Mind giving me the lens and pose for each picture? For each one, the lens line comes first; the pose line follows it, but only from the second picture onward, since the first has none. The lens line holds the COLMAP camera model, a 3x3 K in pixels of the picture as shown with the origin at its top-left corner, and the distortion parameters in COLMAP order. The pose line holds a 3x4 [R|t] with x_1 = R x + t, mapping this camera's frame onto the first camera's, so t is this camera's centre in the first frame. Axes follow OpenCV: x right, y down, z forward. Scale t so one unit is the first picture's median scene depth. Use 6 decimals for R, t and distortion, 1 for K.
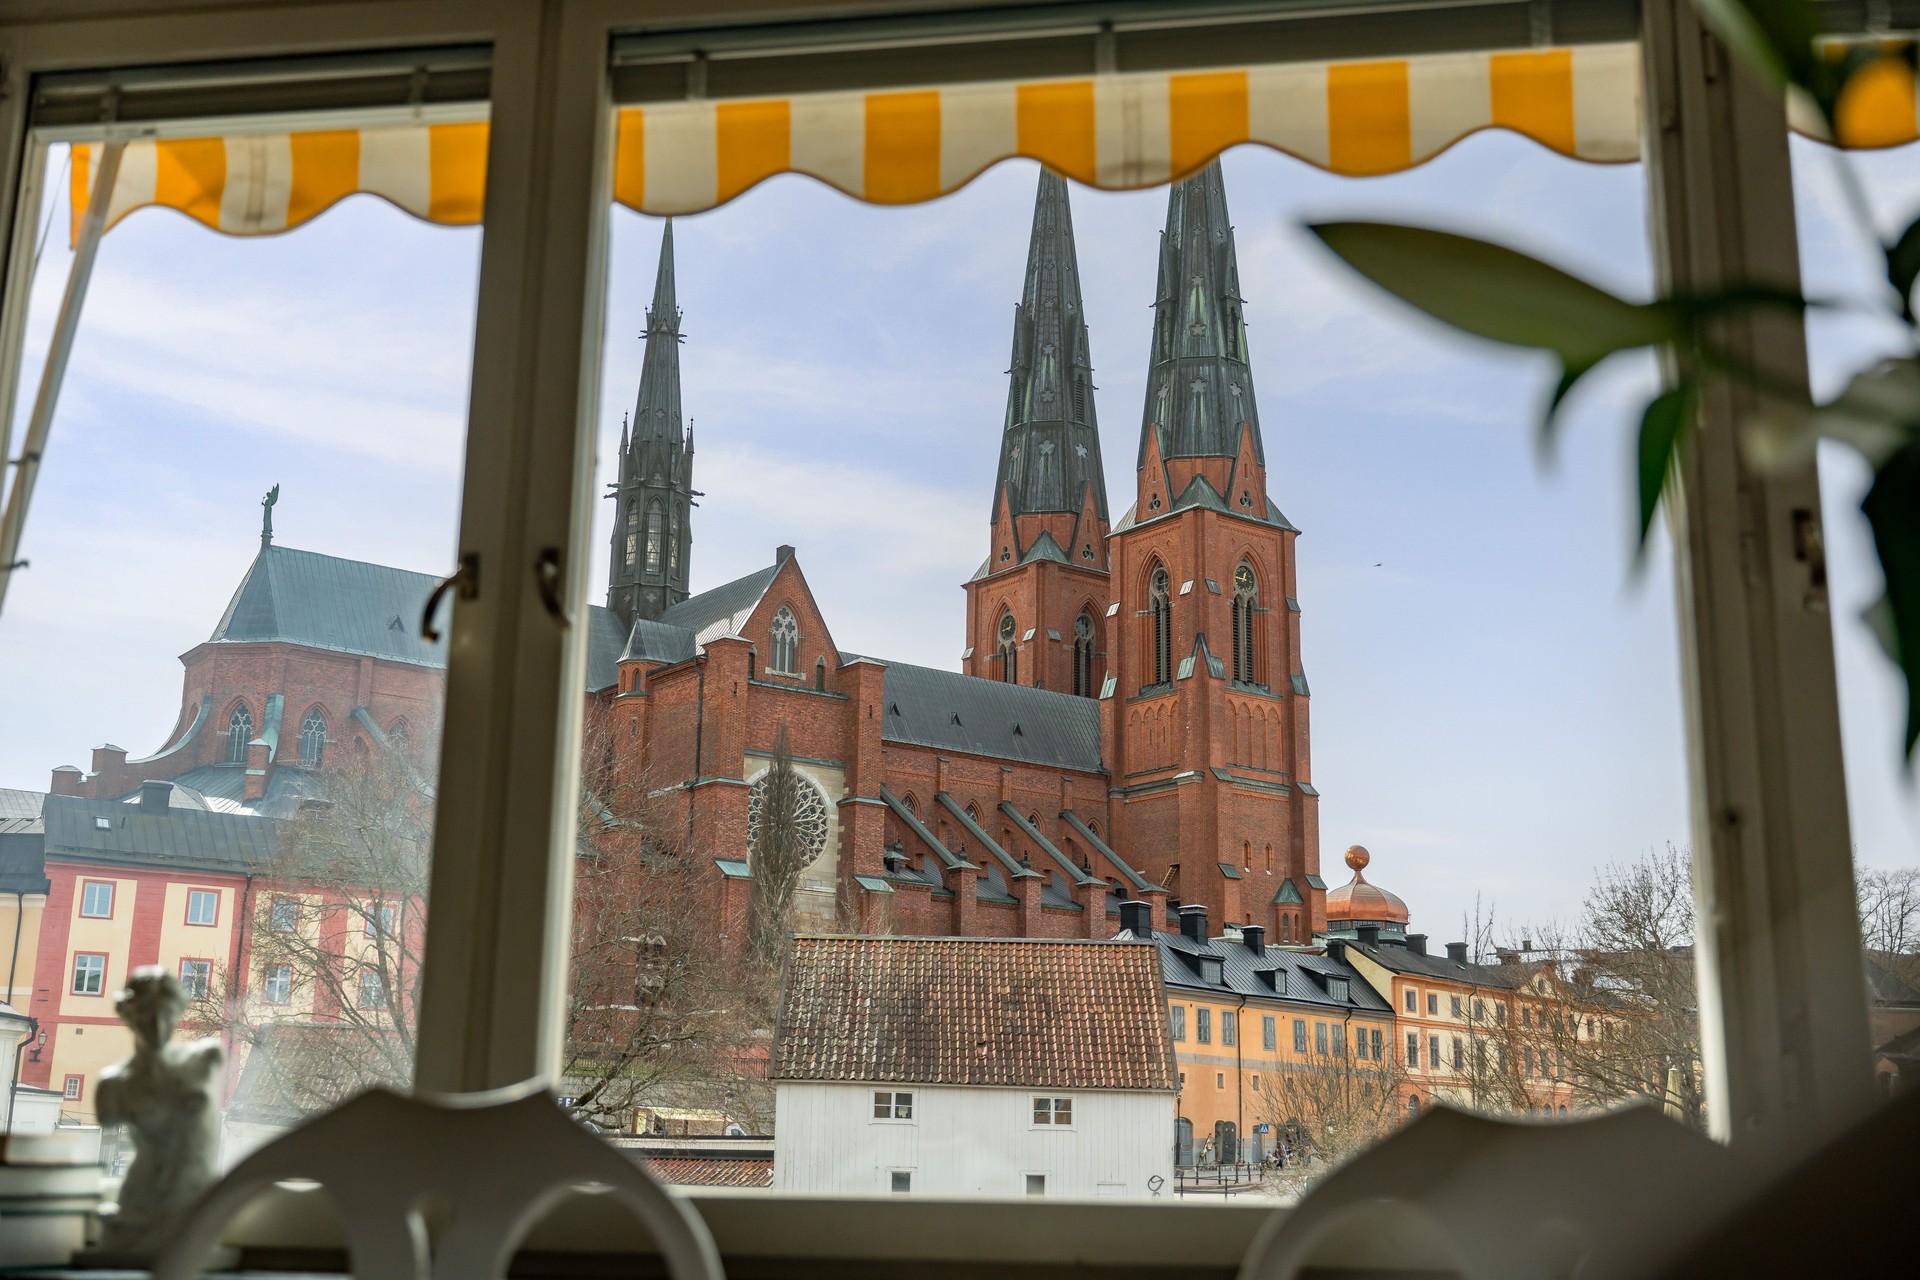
lens RADIAL K [[2145.7, 0, 921.6], [0, 2145.7, 580.3], [0, 0, 1]] dist [0.013403, 0.000000]
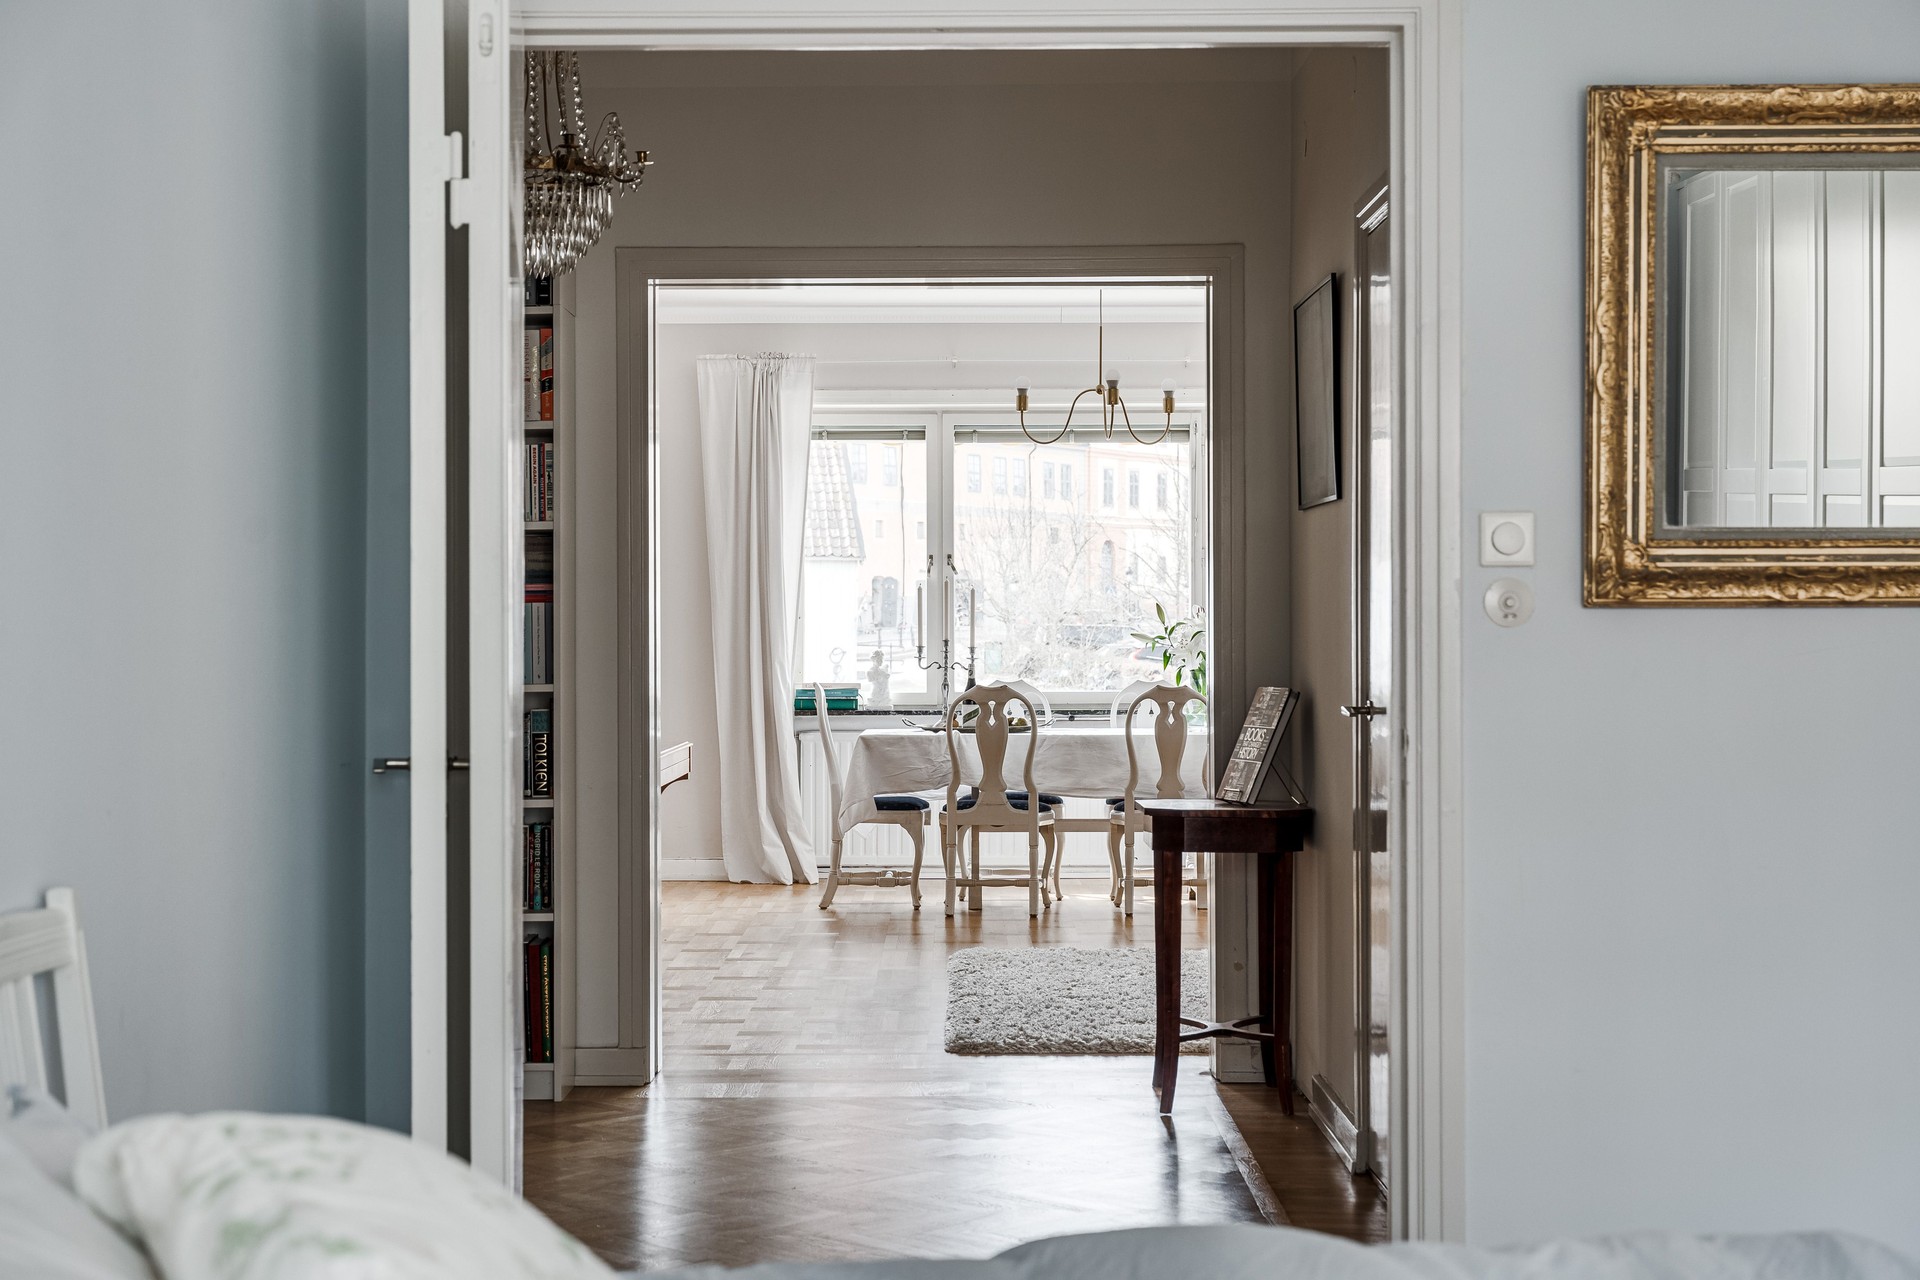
lens RADIAL K [[2936.2, 0, 966.7], [0, 2936.2, 644.4], [0, 0, 1]] dist [0.019248, 0.000000]
pose [[0.985151, -0.019692, 0.170554, -0.024421], [-0.026972, 0.963314, 0.267016, -0.030266], [-0.169556, -0.267652, 0.948480, -0.100174]]
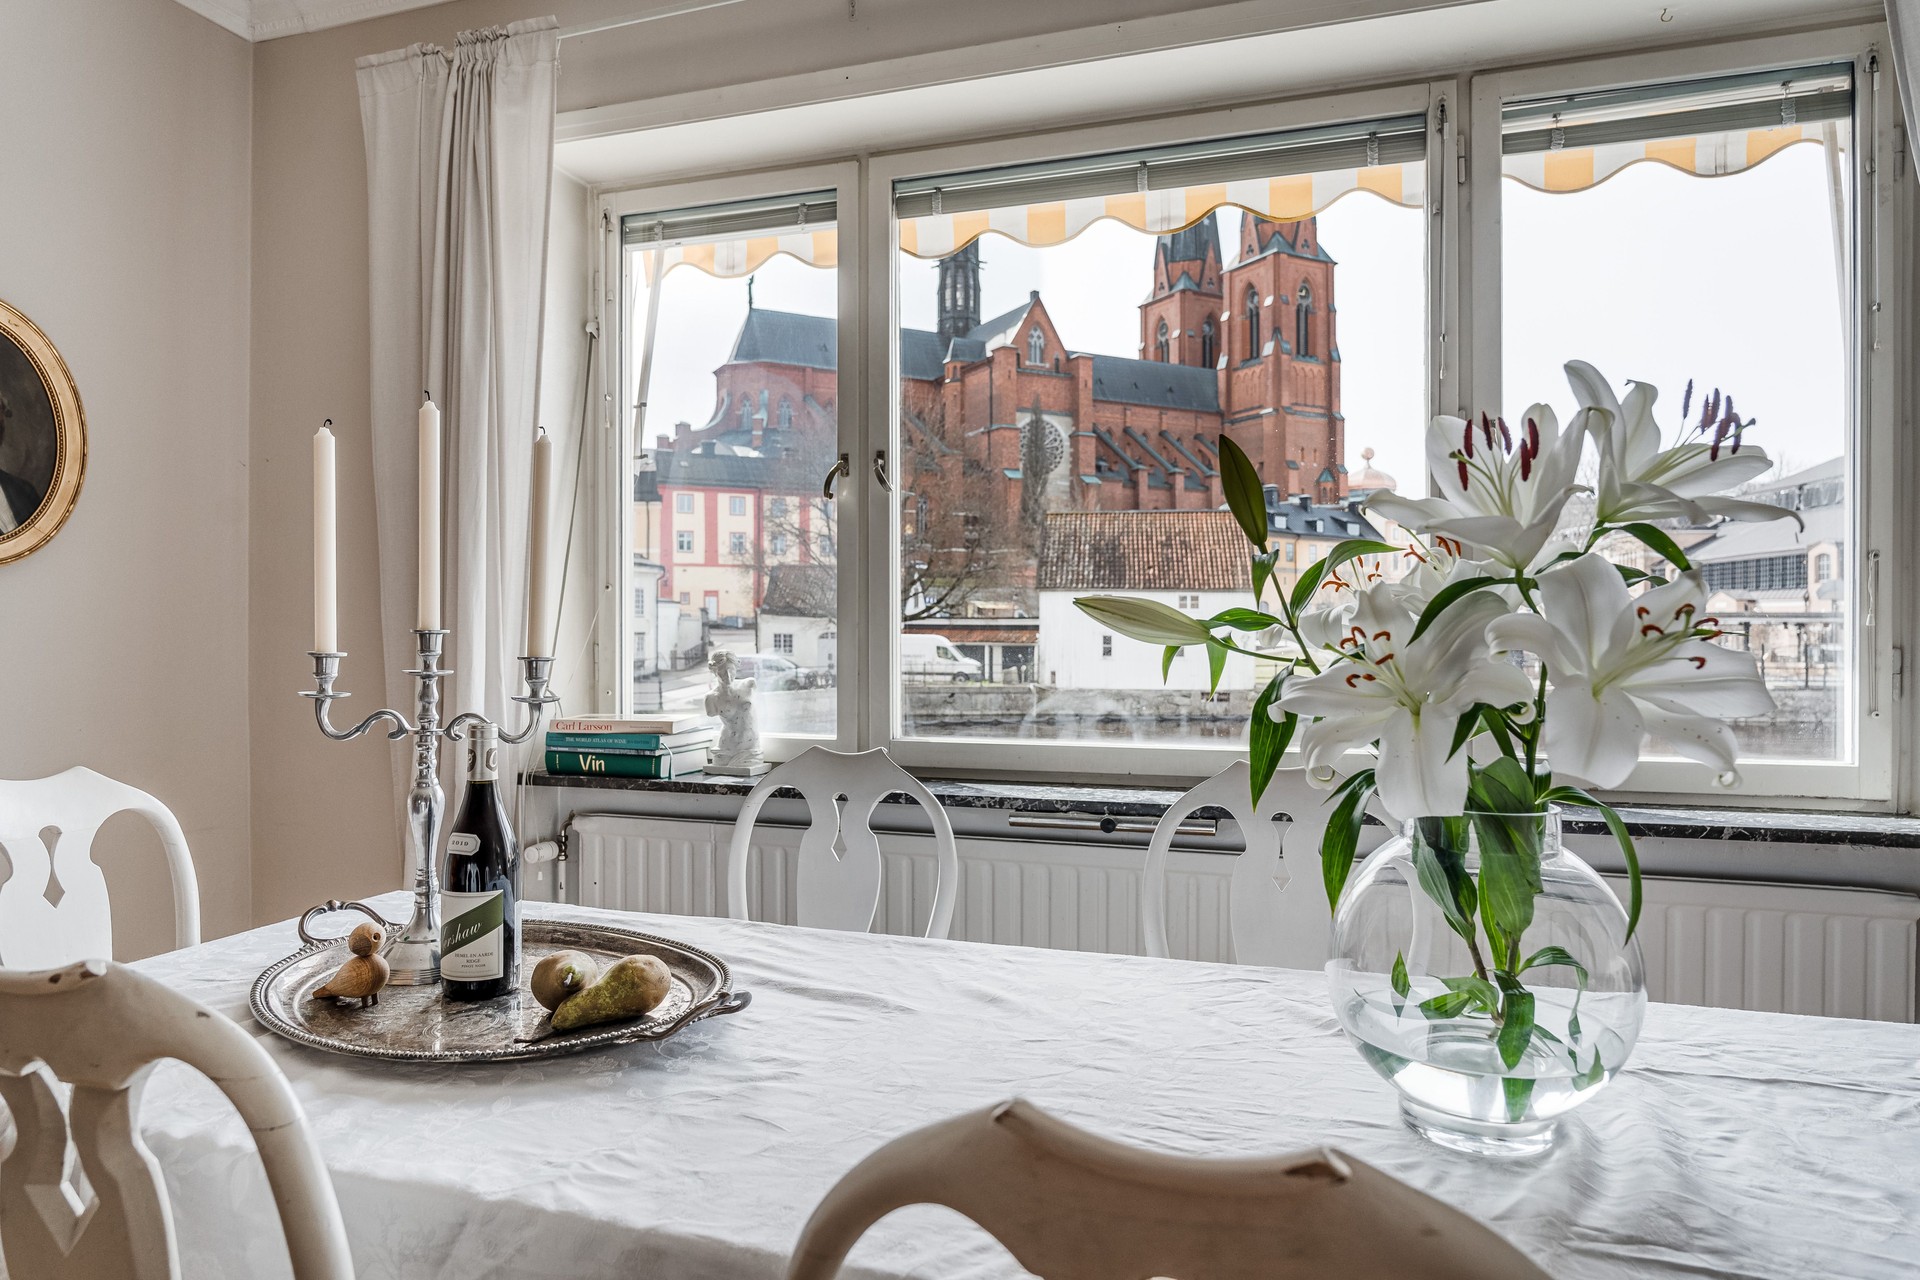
lens RADIAL K [[1176.6, 0, 935.0], [0, 1176.6, 622.4], [0, 0, 1]] dist [-0.021504, 0.006791]
pose [[0.987523, -0.019239, -0.156293, 0.001224], [0.059072, 0.965288, 0.254419, -0.002947], [0.145973, -0.260477, 0.954381, -0.003060]]
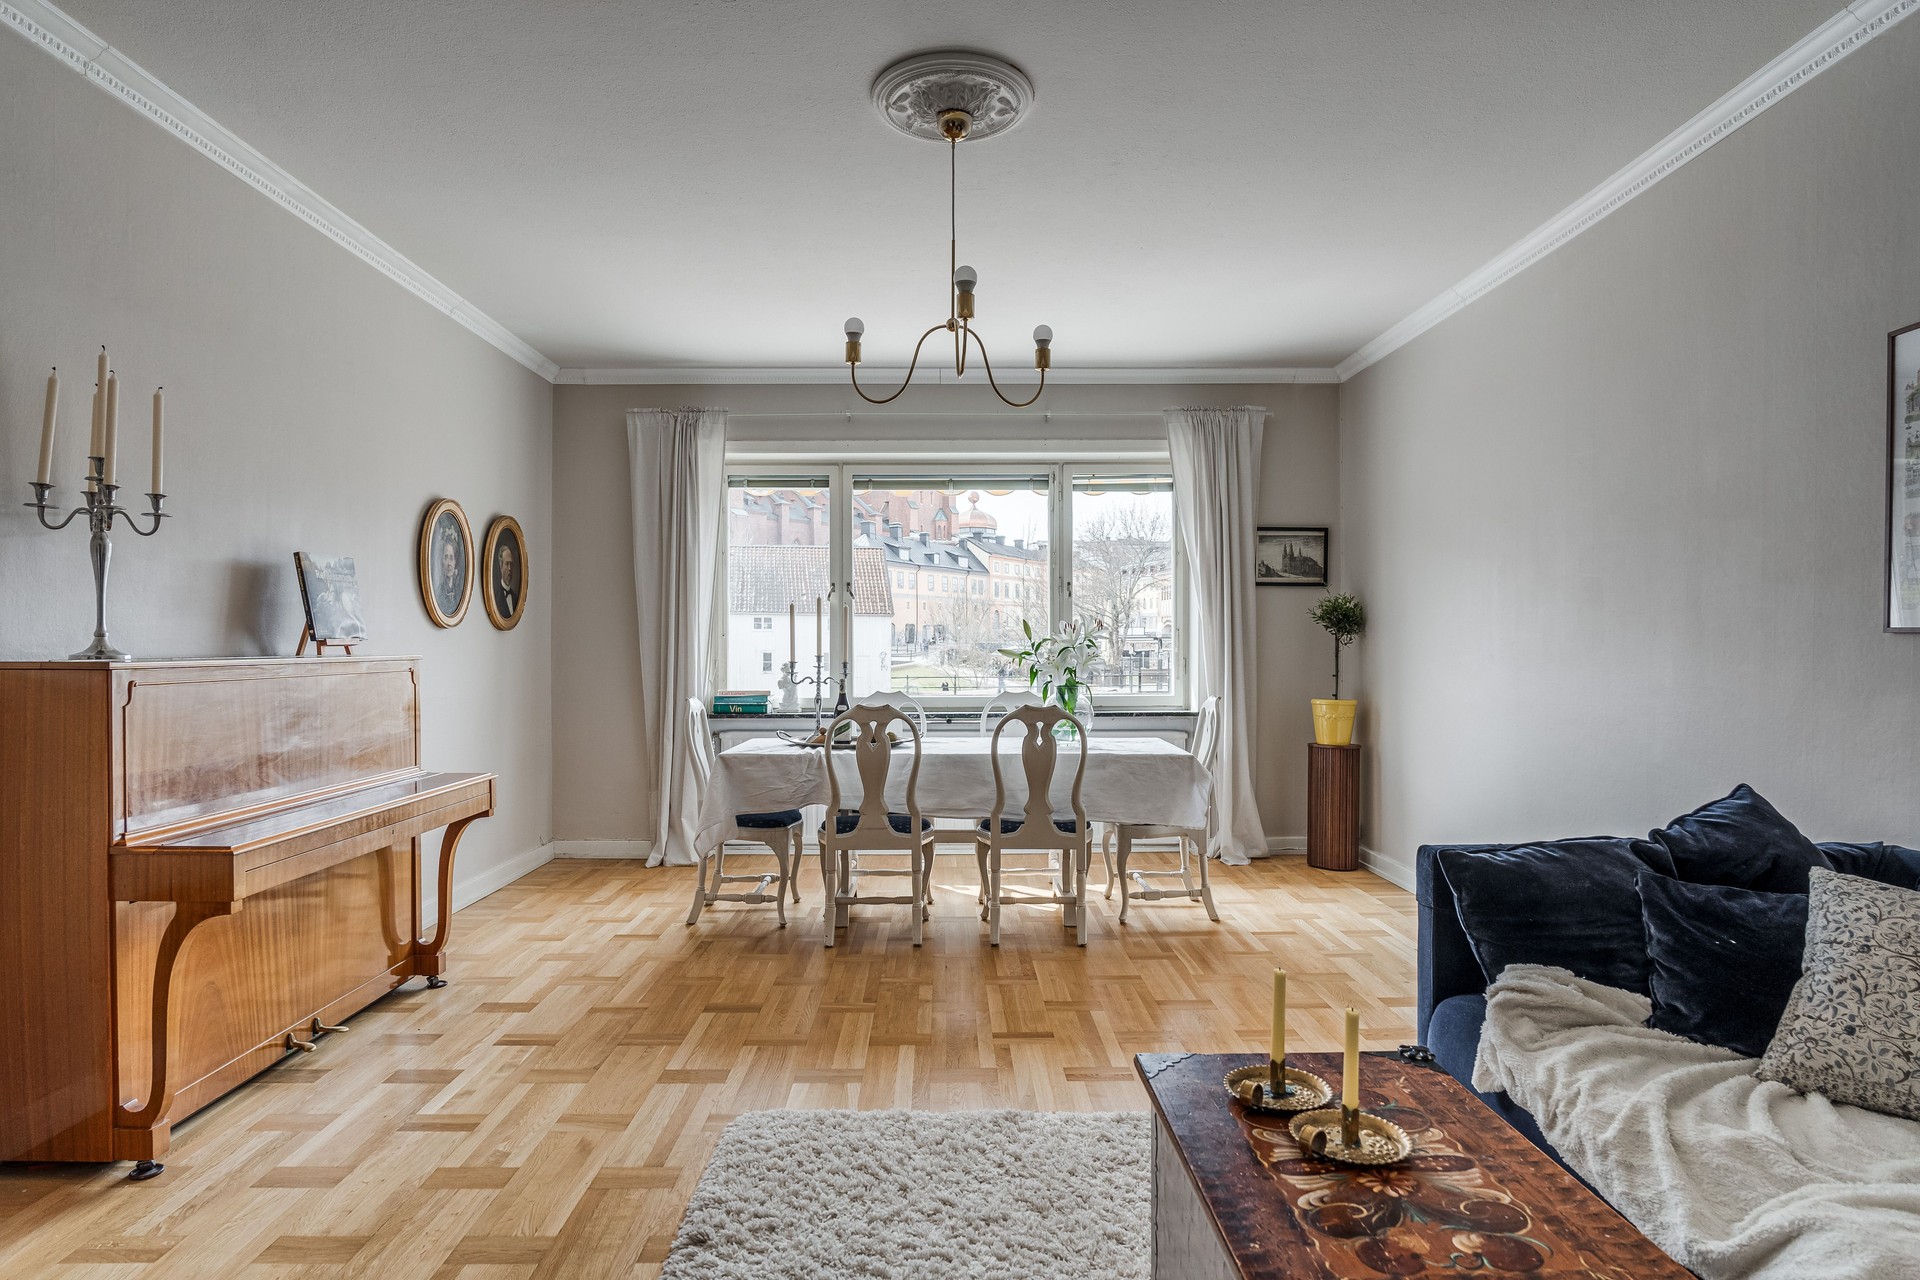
lens RADIAL K [[1088.7, 0, 962.5], [0, 1088.7, 646.0], [0, 0, 1]] dist [0.019690, -0.002717]
pose [[0.982256, -0.018132, 0.186666, -0.008343], [-0.032197, 0.964234, 0.263091, -0.012094], [-0.184760, -0.264433, 0.946541, -0.034464]]
